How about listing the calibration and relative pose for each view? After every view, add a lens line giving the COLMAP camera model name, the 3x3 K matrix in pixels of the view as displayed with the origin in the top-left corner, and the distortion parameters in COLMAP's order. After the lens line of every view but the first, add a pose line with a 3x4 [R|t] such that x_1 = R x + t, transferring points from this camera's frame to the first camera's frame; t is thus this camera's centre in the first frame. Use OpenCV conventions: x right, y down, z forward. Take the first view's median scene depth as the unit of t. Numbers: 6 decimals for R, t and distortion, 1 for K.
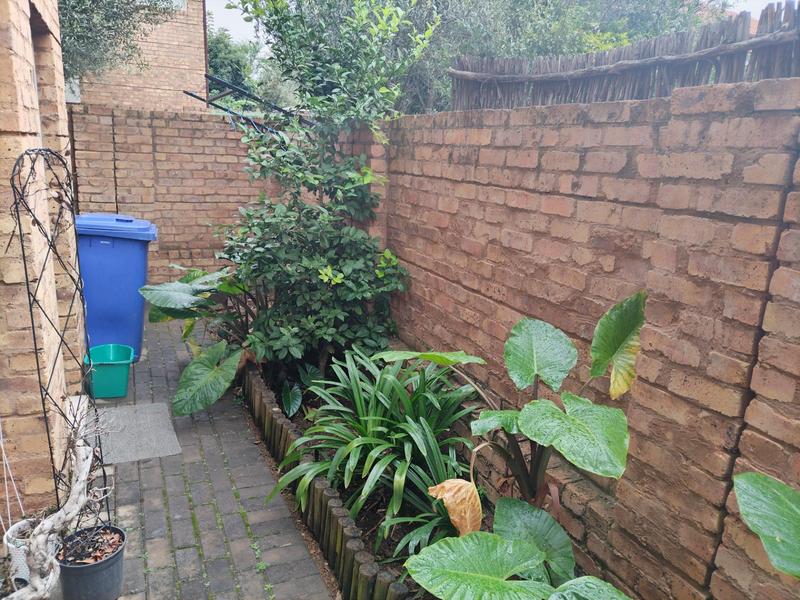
lens RADIAL K [[592.5, 0, 398.9], [0, 592.5, 301.6], [0, 0, 1]] dist [0.037263, -0.033103]
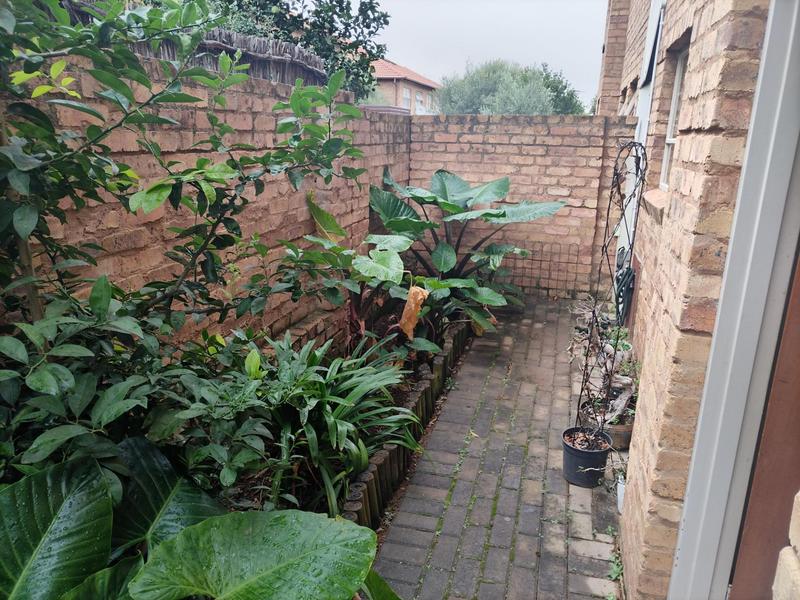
lens RADIAL K [[592.5, 0, 399.8], [0, 592.5, 296.9], [0, 0, 1]] dist [0.037263, -0.033103]
pose [[-0.763173, -0.242211, 0.599084, -0.755106], [0.092465, 0.876622, 0.472212, -0.445655], [-0.639545, 0.415774, -0.646618, 1.643092]]
